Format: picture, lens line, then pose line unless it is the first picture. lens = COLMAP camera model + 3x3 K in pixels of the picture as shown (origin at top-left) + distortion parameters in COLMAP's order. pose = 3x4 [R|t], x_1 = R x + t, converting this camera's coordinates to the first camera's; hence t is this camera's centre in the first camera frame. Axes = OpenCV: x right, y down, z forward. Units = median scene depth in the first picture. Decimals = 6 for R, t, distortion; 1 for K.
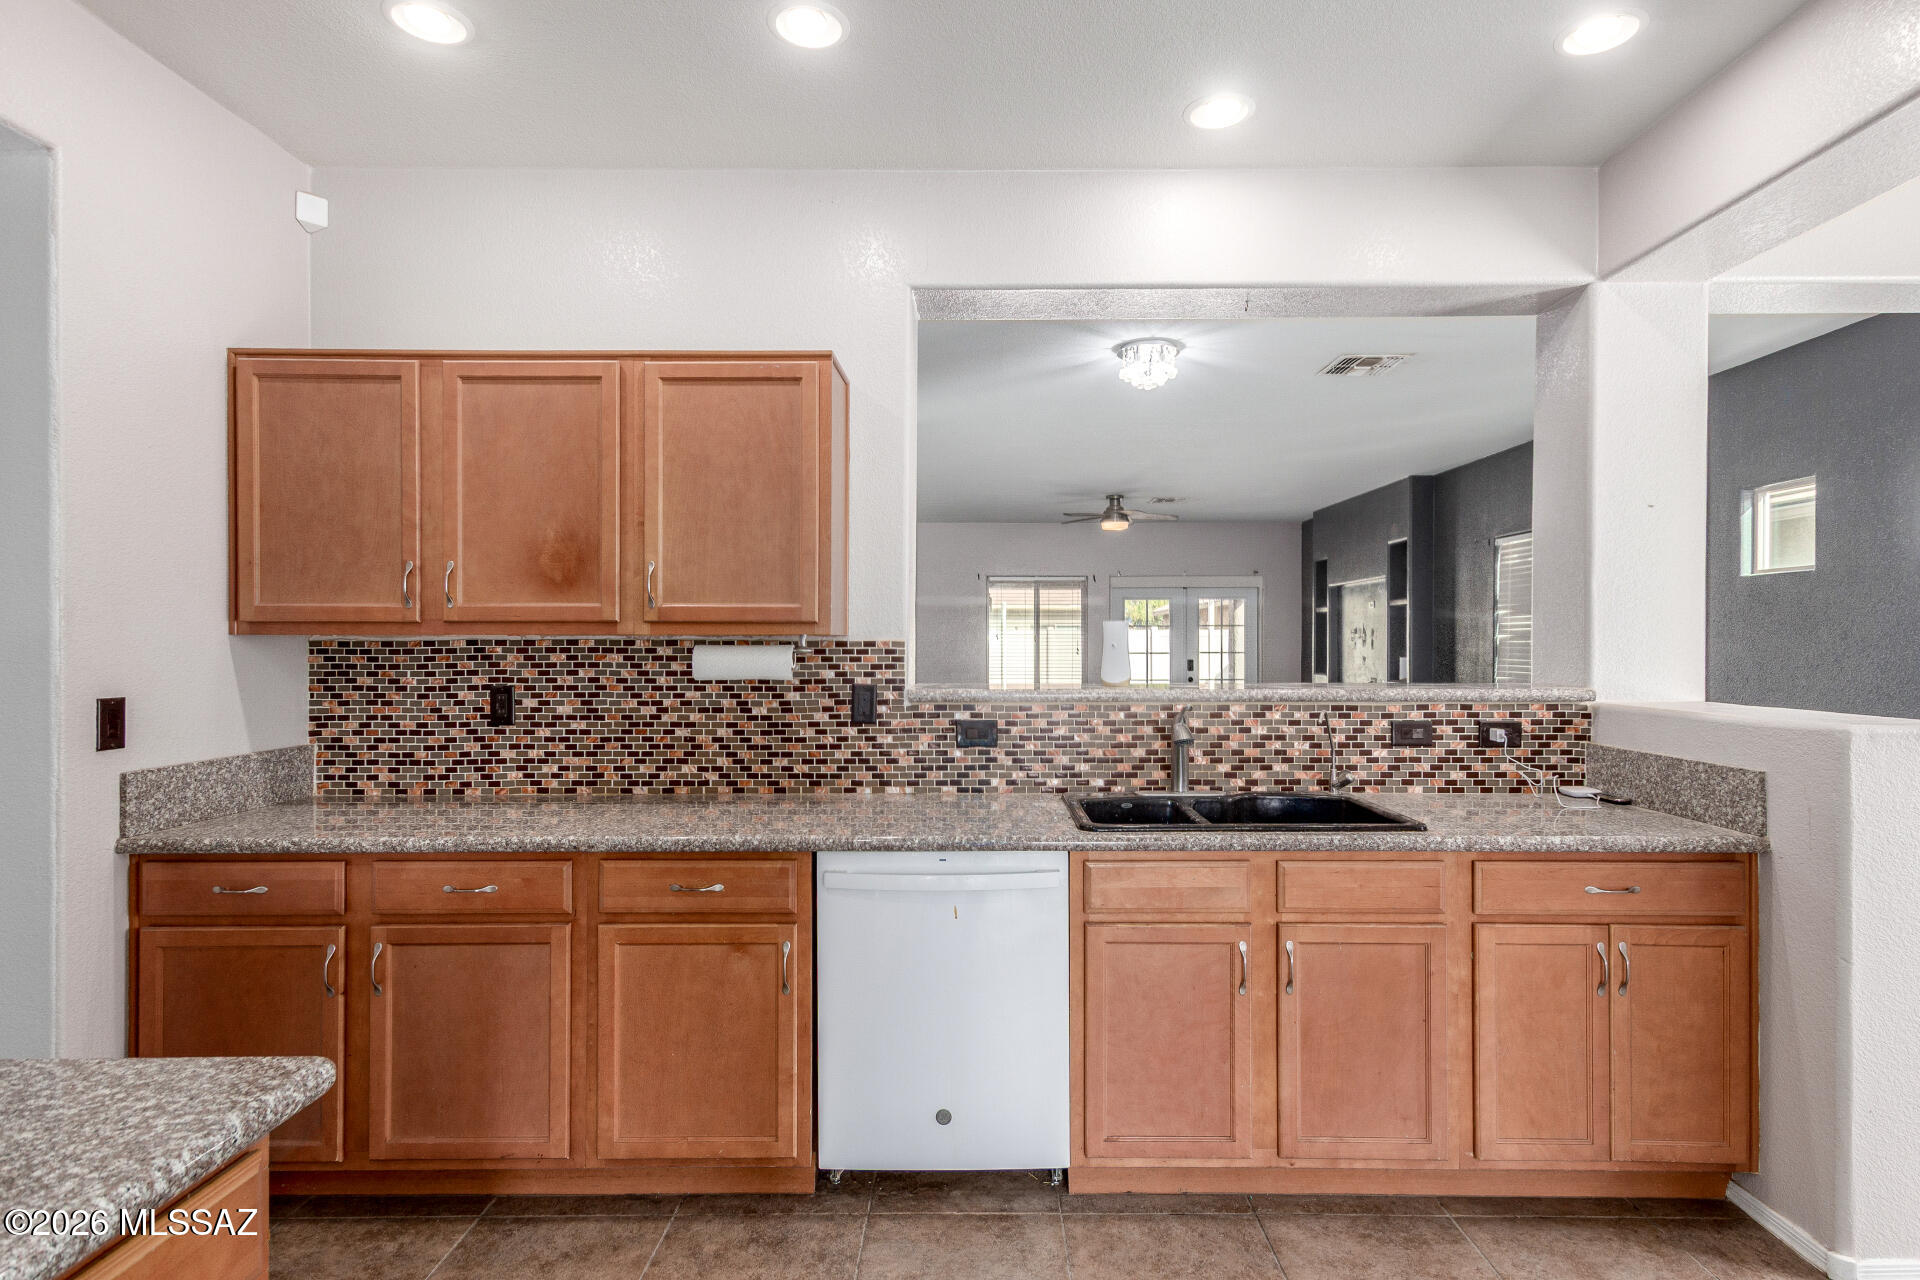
lens RADIAL K [[1007.1, 0, 960.0], [0, 1007.1, 640.0], [0, 0, 1]] dist [-0.001258, 0.000337]
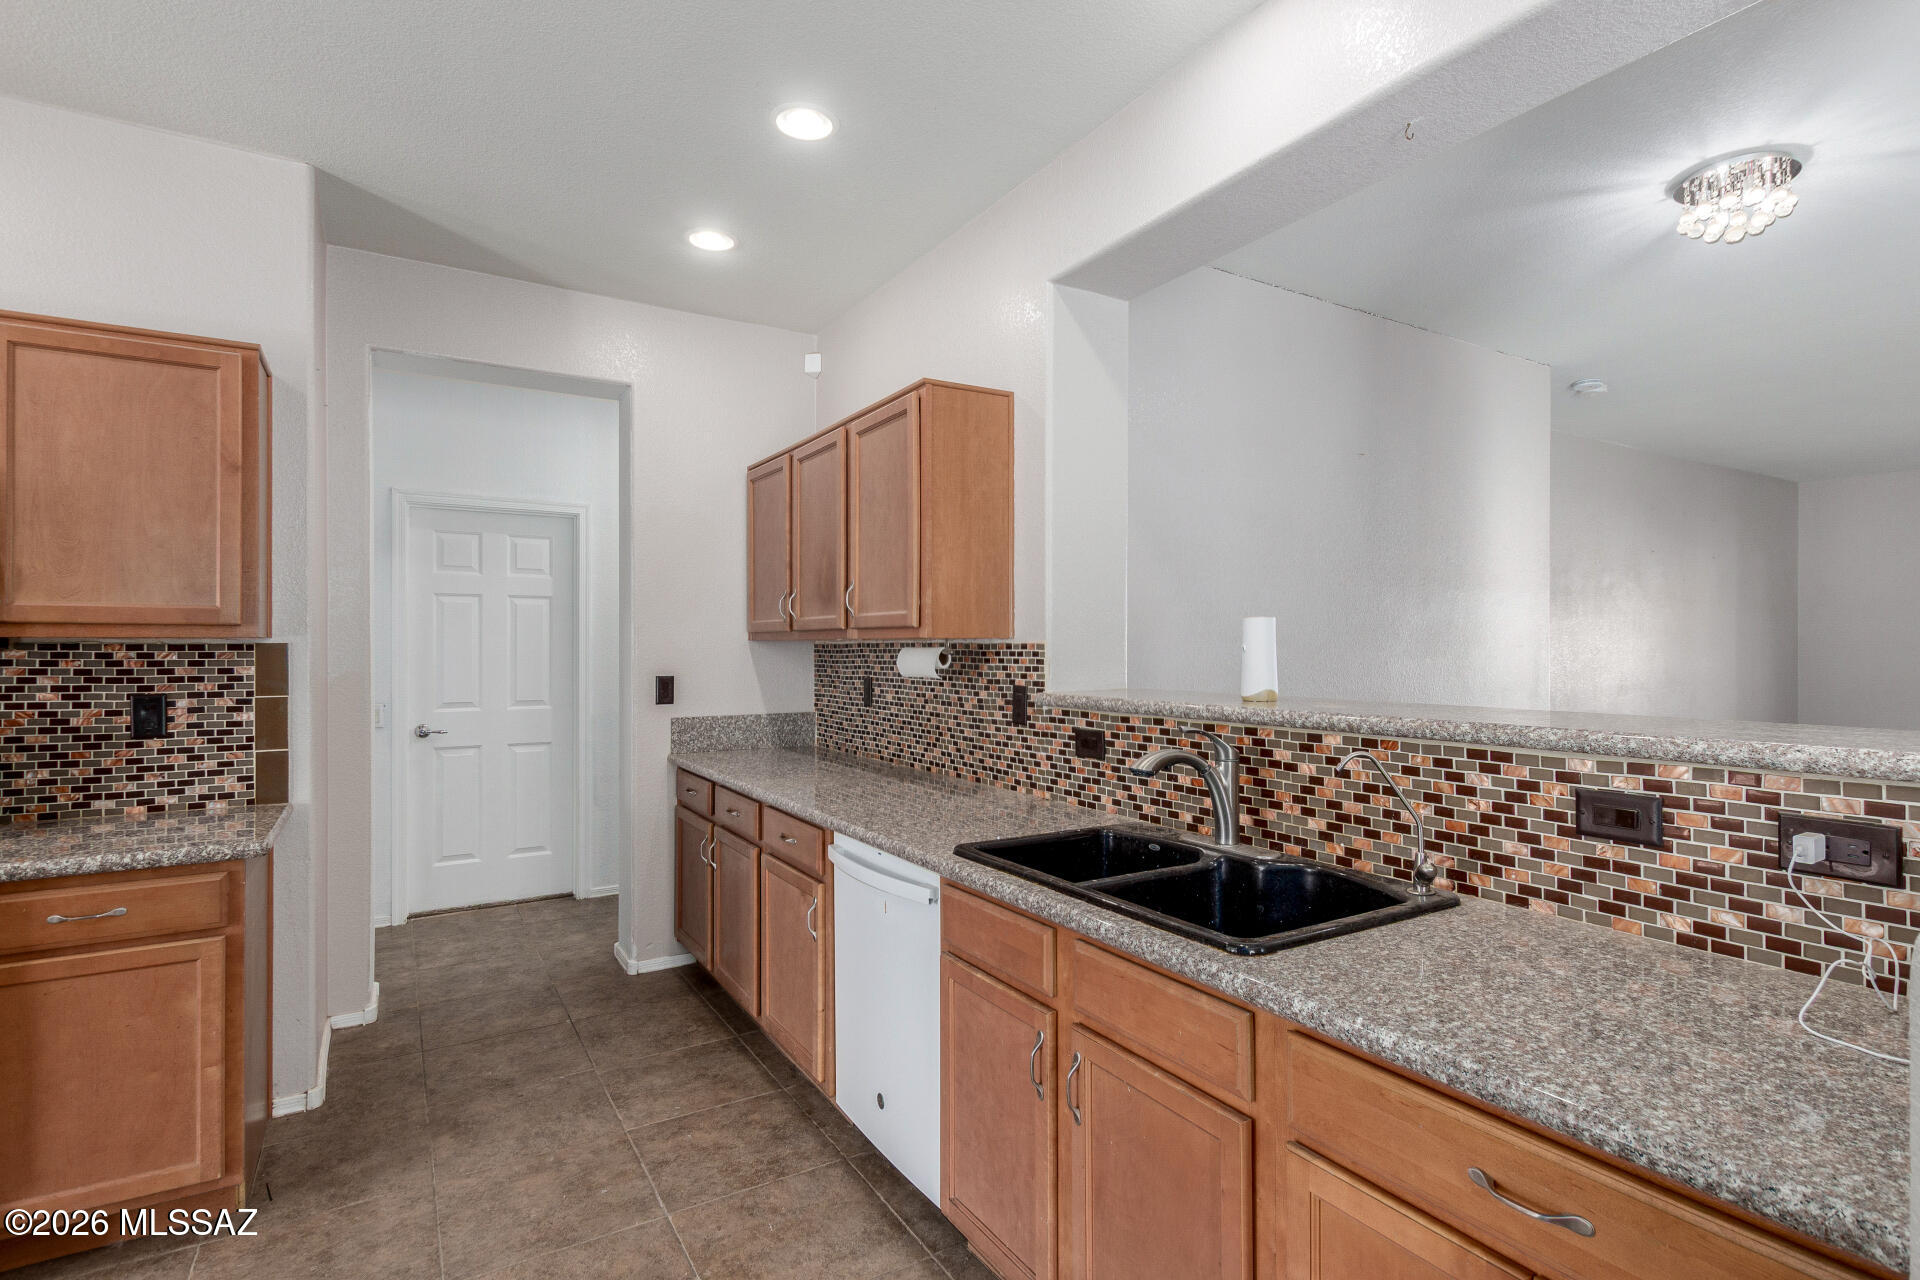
lens RADIAL K [[945.6, 0, 960.0], [0, 945.6, 640.0], [0, 0, 1]] dist [0.003353, -0.000273]
pose [[0.515703, -0.006104, -0.856745, 0.695163], [-0.000023, 0.999975, -0.007138, 0.004386], [0.856767, 0.003700, 0.515690, 0.451744]]
